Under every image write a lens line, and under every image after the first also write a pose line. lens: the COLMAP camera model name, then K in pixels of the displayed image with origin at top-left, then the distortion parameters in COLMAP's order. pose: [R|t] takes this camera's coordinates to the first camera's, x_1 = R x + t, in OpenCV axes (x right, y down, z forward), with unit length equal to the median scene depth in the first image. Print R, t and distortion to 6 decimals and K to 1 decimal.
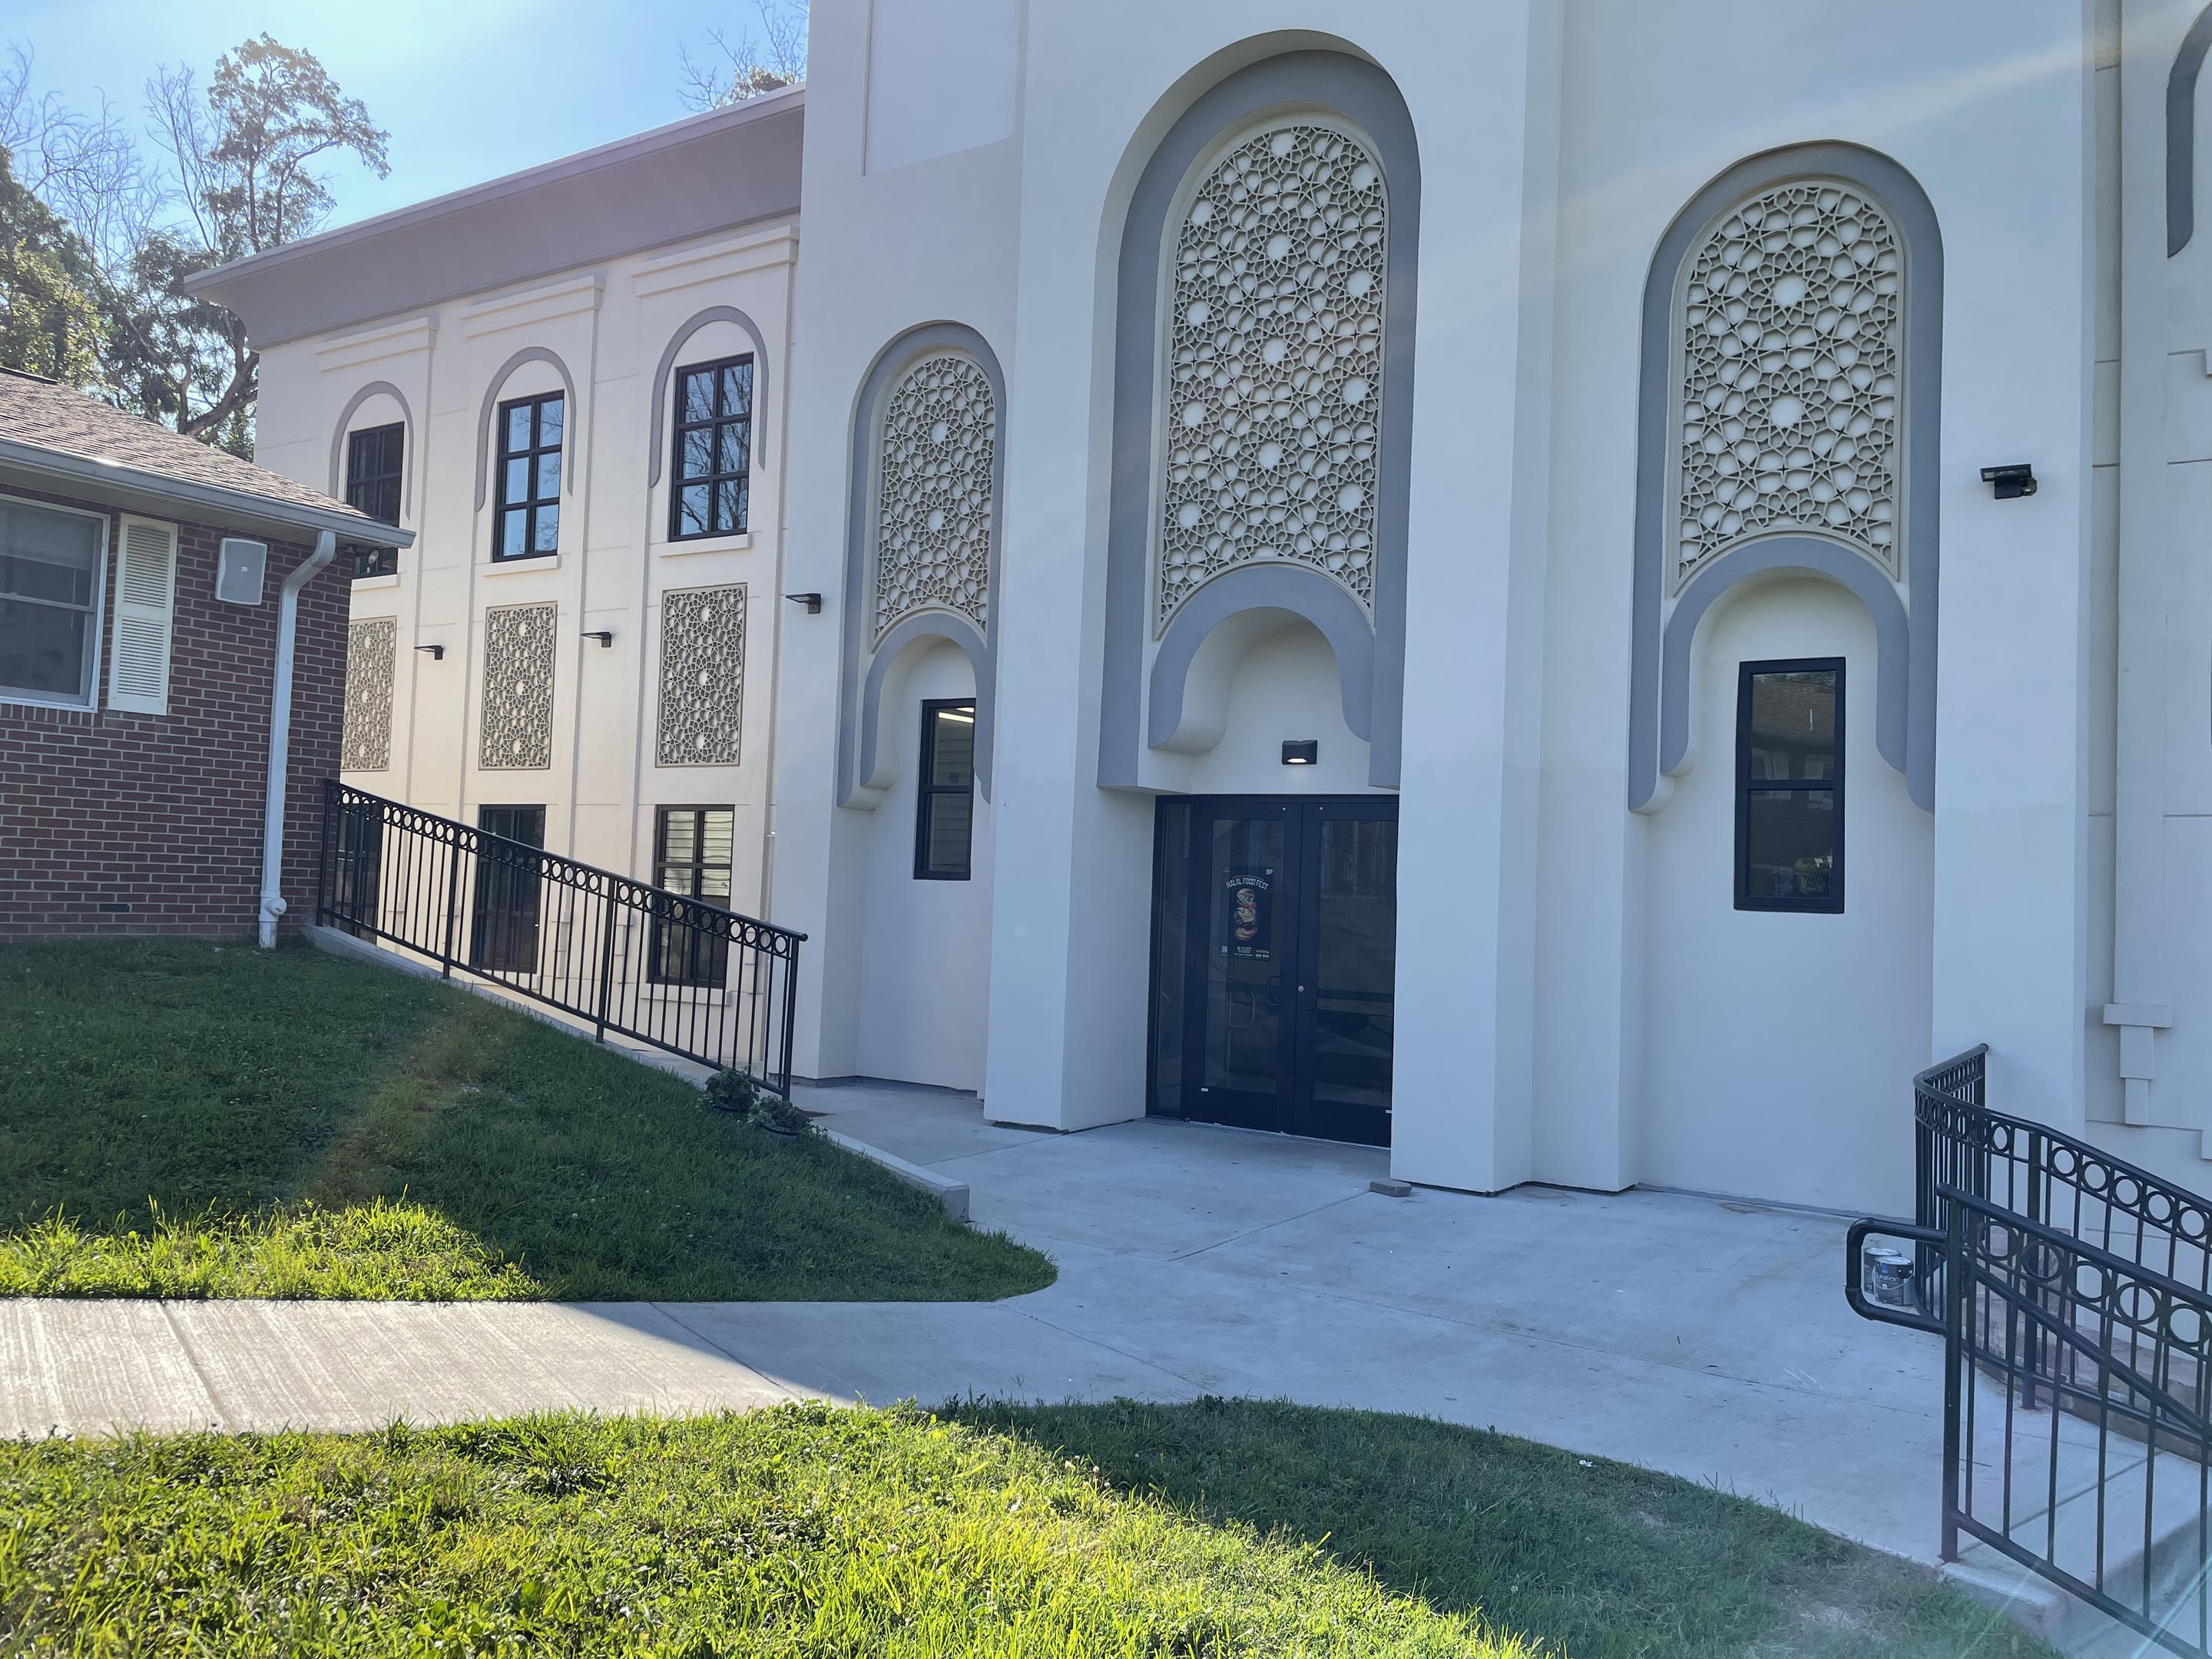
lens RADIAL K [[1620.0, 0, 1156.3], [0, 1620.0, 820.9], [0, 0, 1]] dist [0.127621, -0.192843]
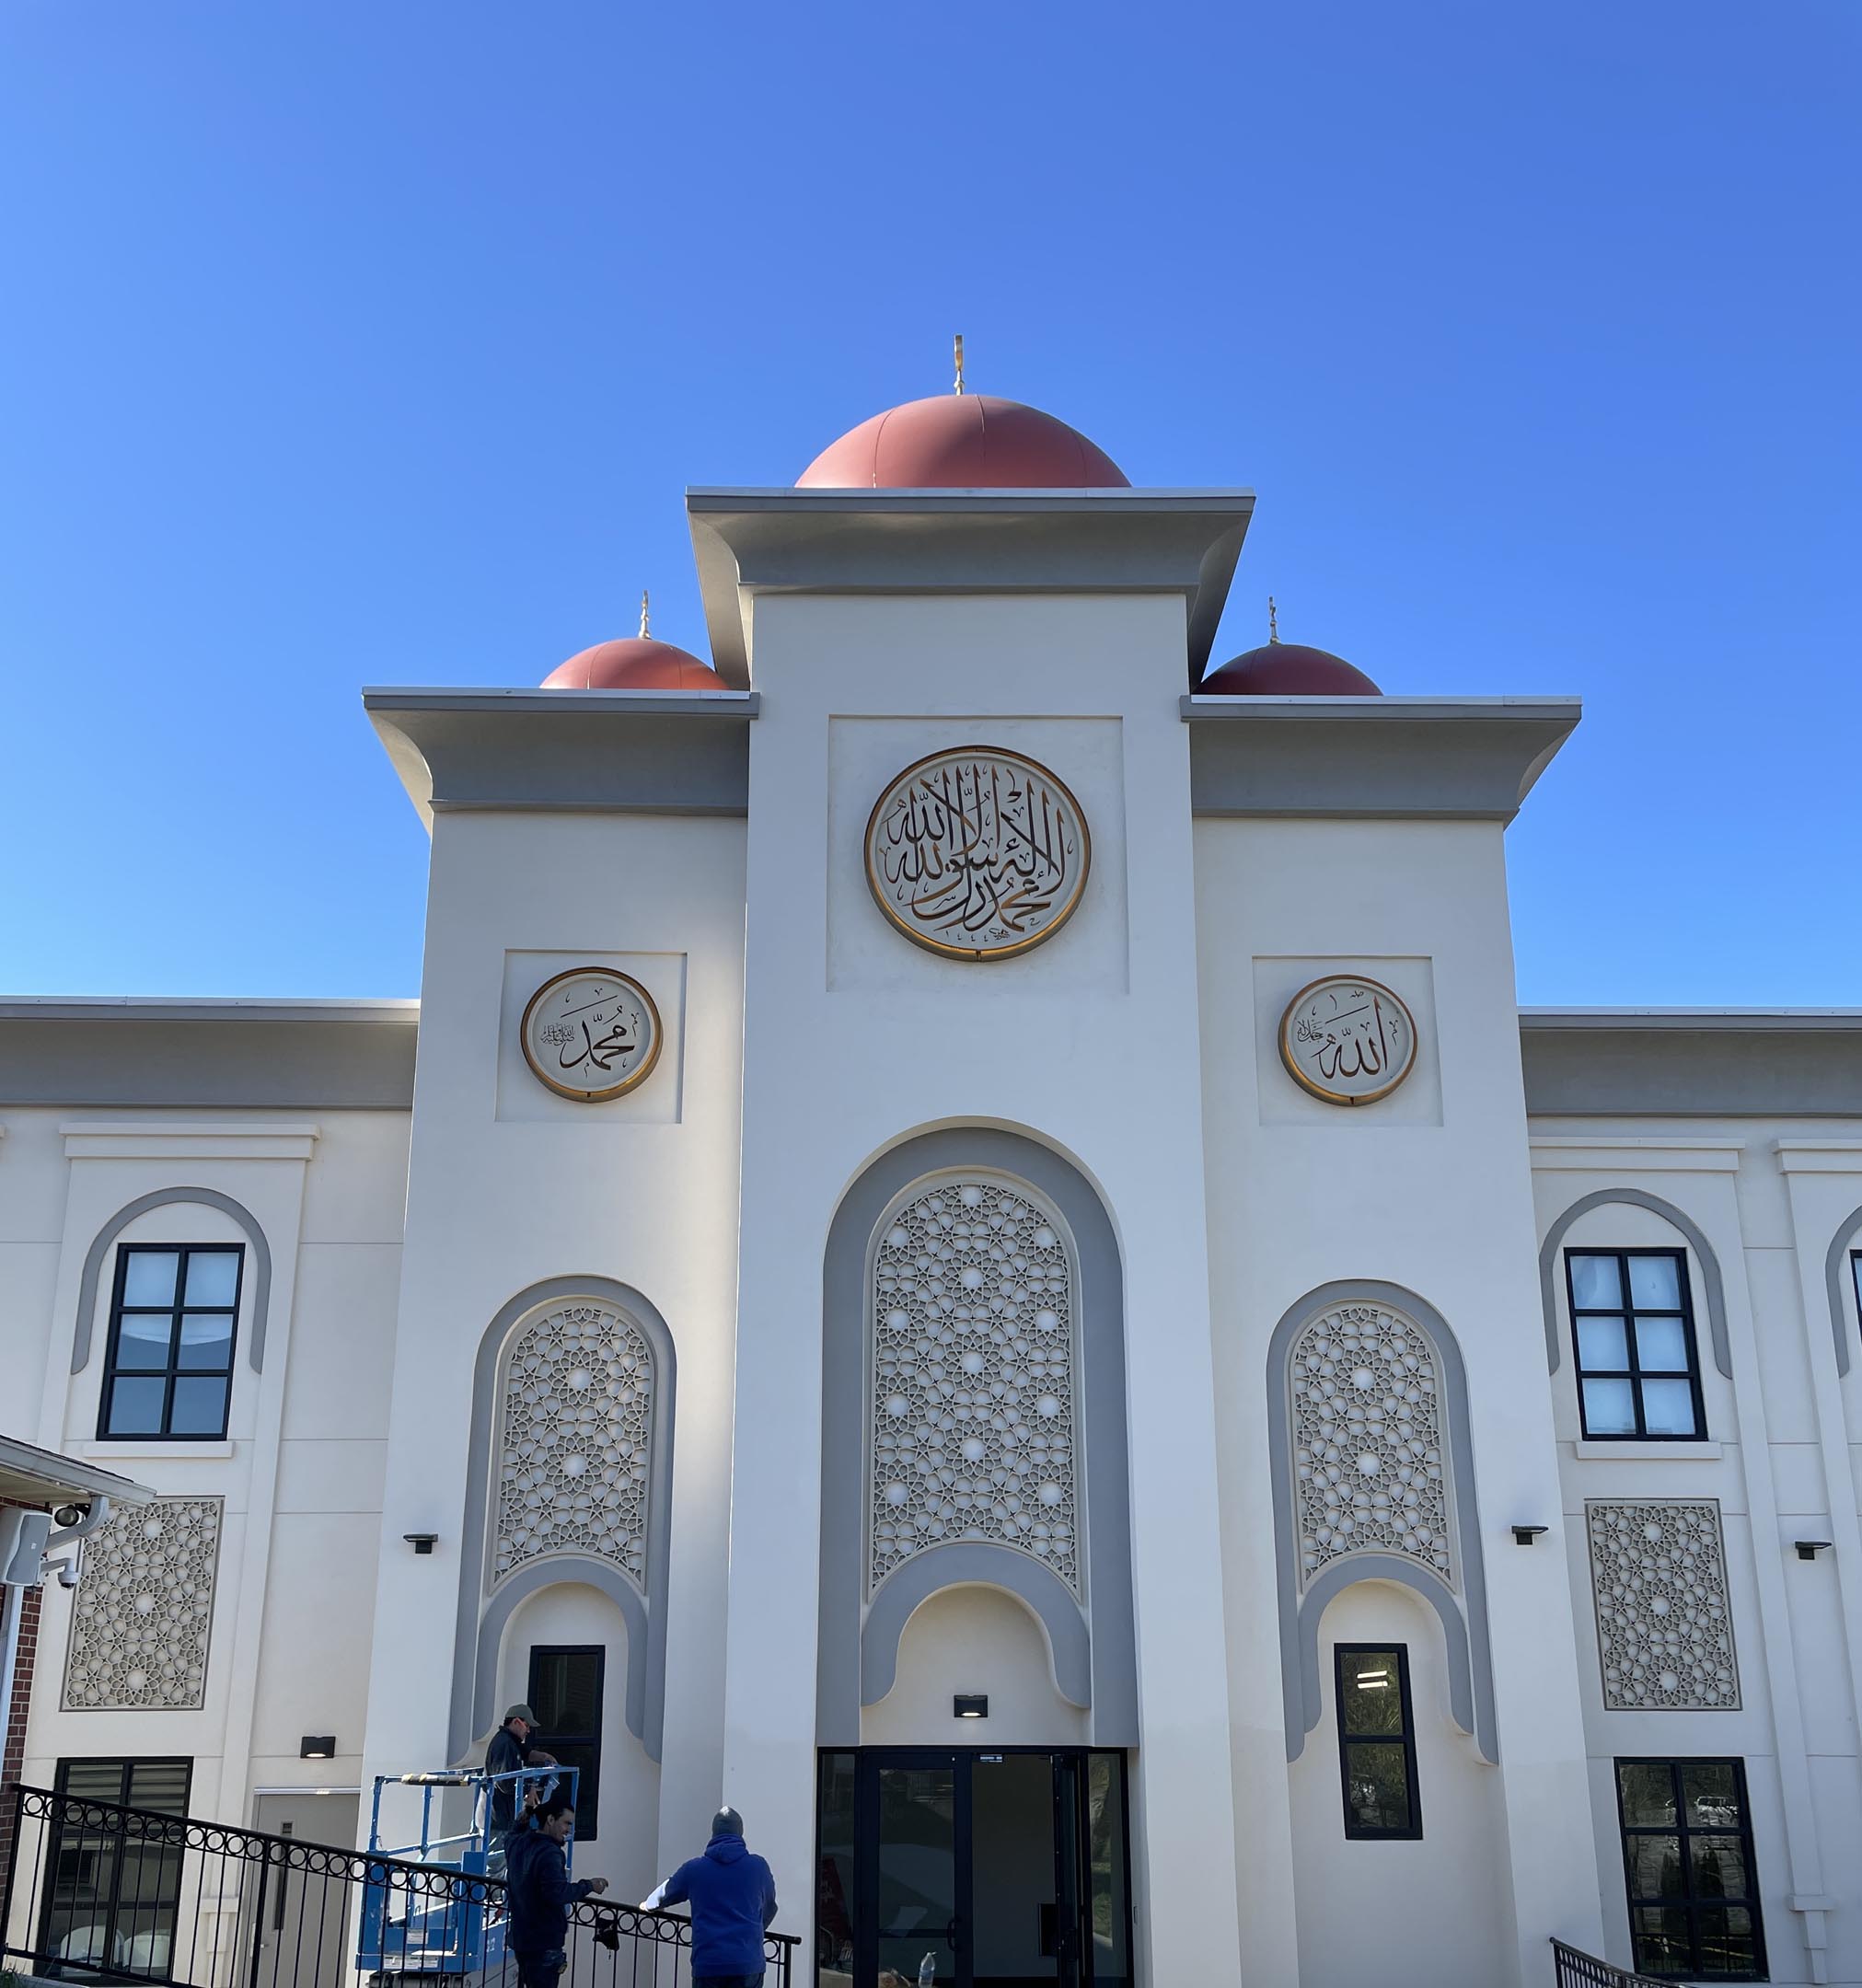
lens RADIAL K [[1866.2, 0, 932.2], [0, 1866.2, 1222.2], [0, 0, 1]] dist [0.136712, -0.242997]
pose [[0.830073, 0.104495, 0.547777, -0.691541], [0.008440, 0.979820, -0.199702, -0.110875], [-0.557591, 0.170390, 0.812440, -0.109800]]
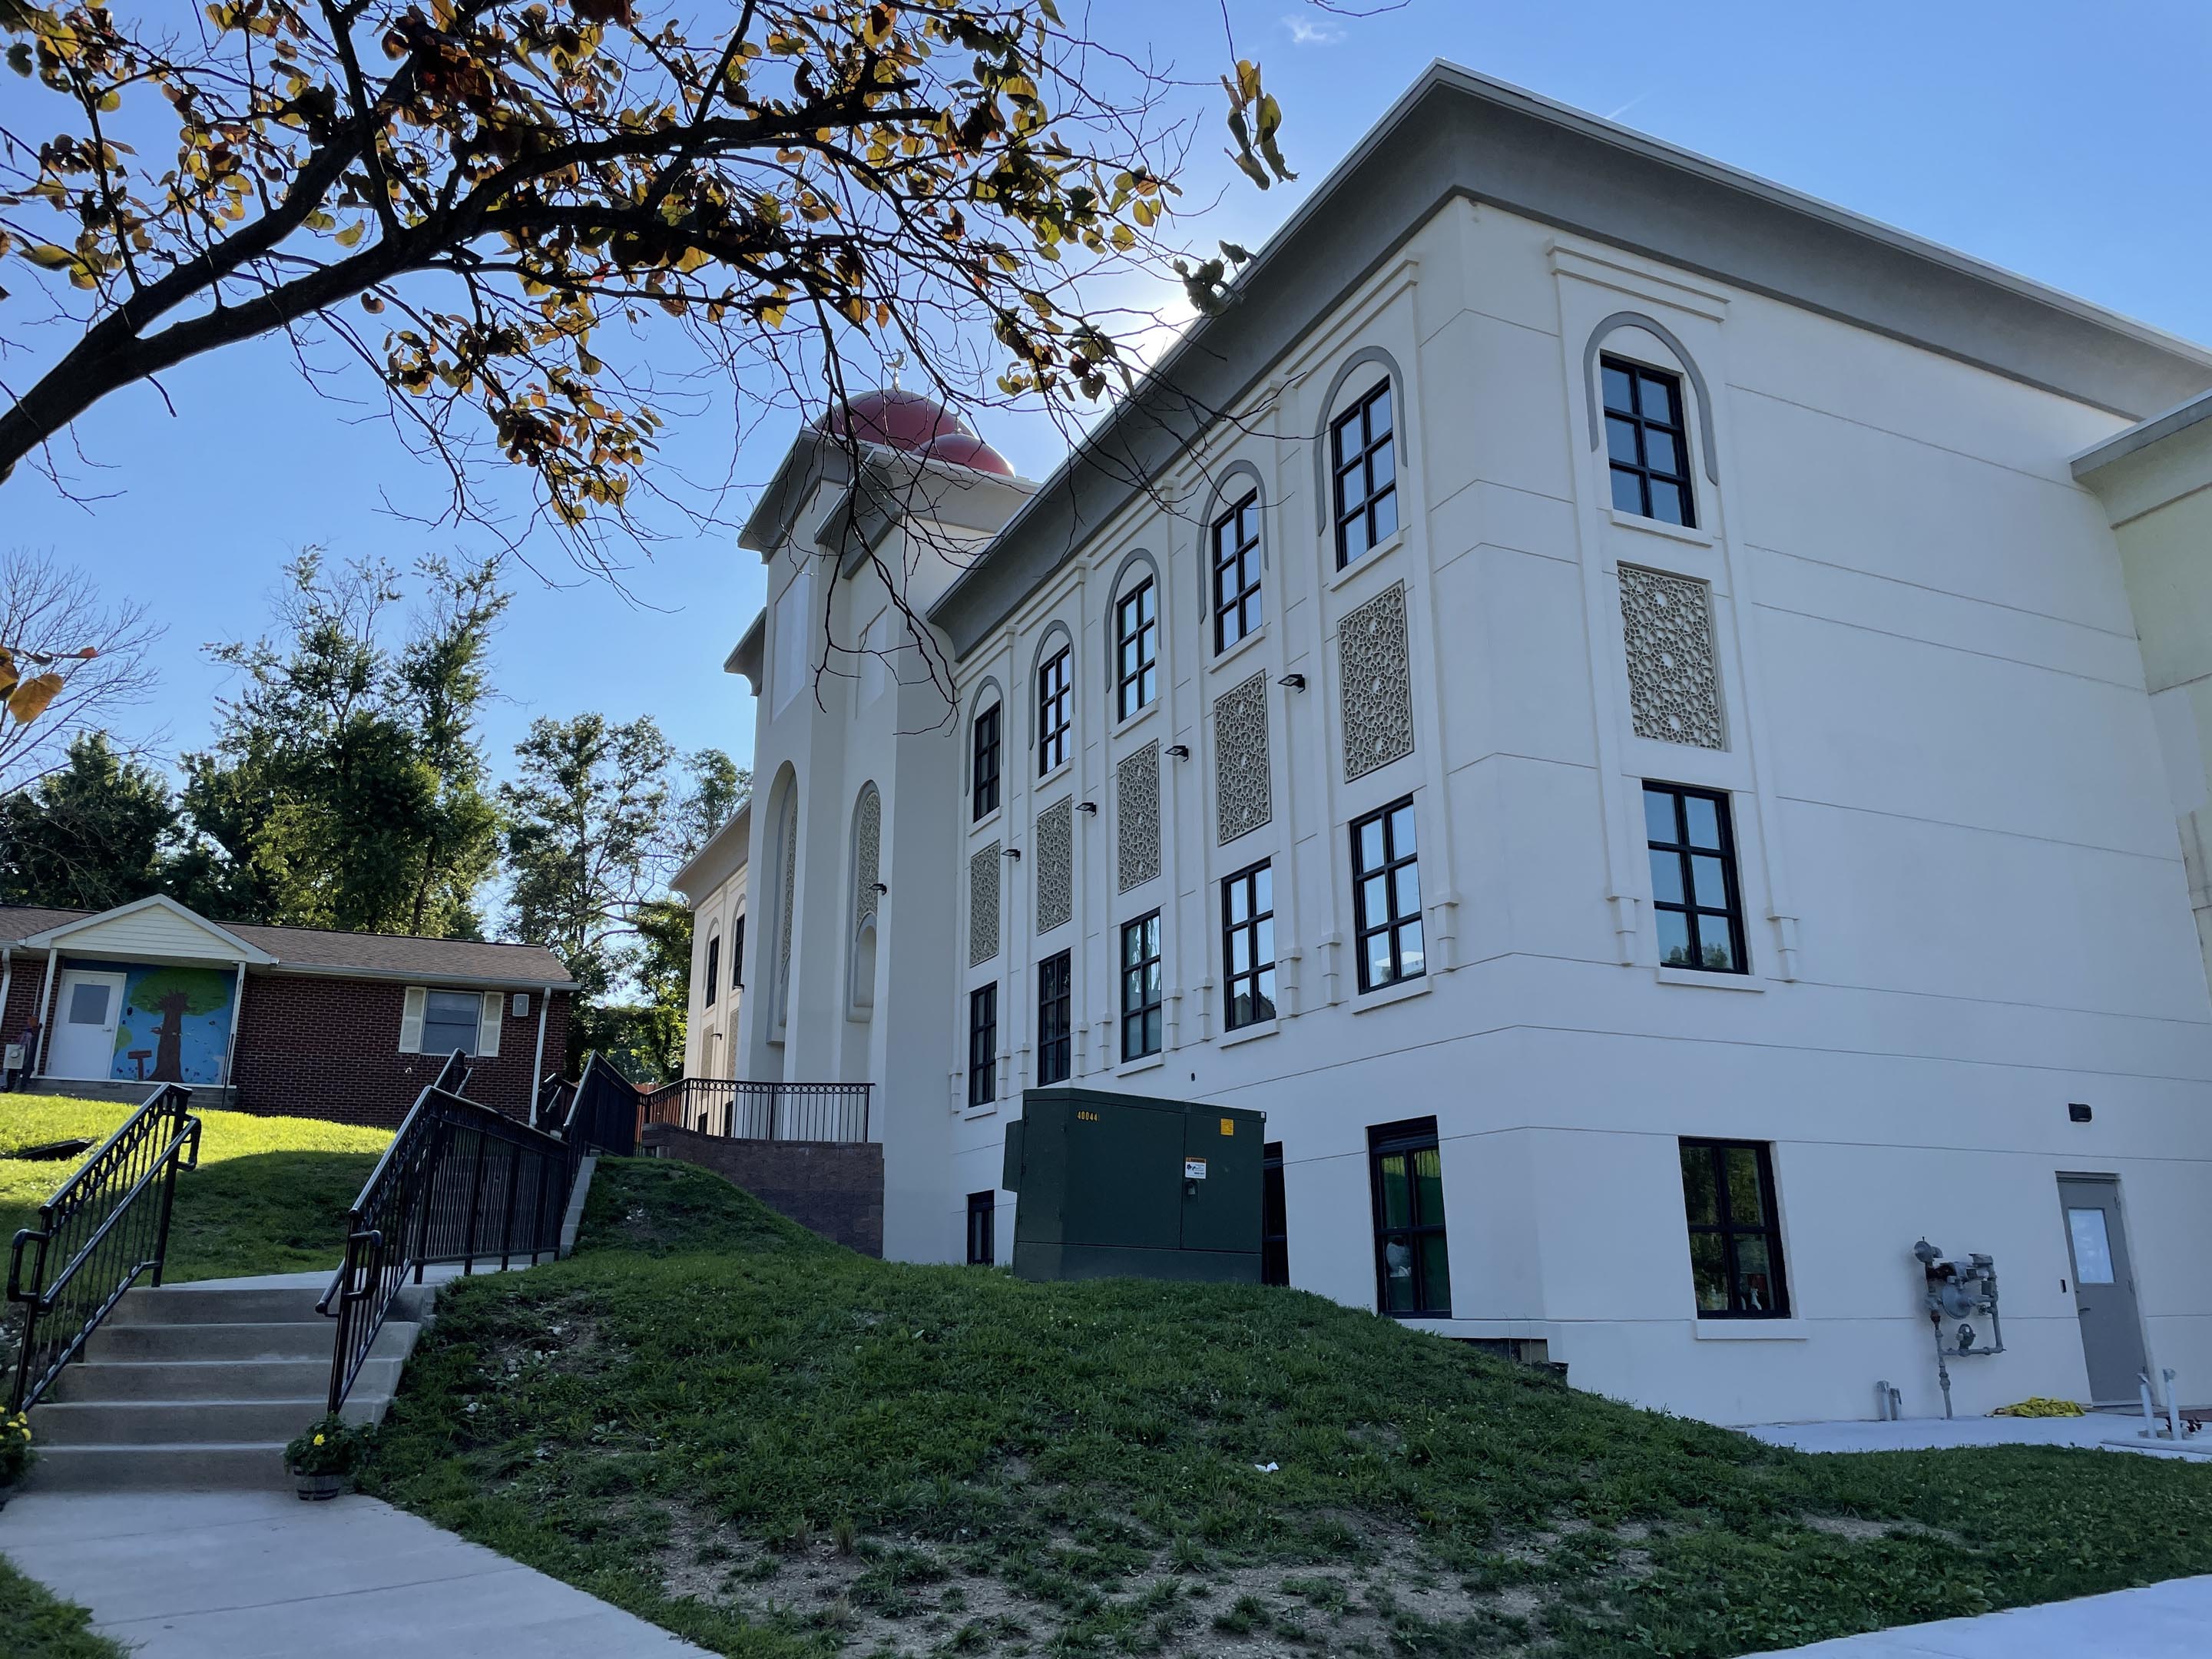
lens RADIAL K [[1670.3, 0, 1108.4], [0, 1670.3, 820.6], [0, 0, 1]] dist [0.095635, -0.131043]
pose [[0.850464, -0.188083, -0.491260, 1.782256], [0.064564, 0.964155, -0.257363, 0.355581], [0.522057, 0.187160, 0.832122, -0.974106]]
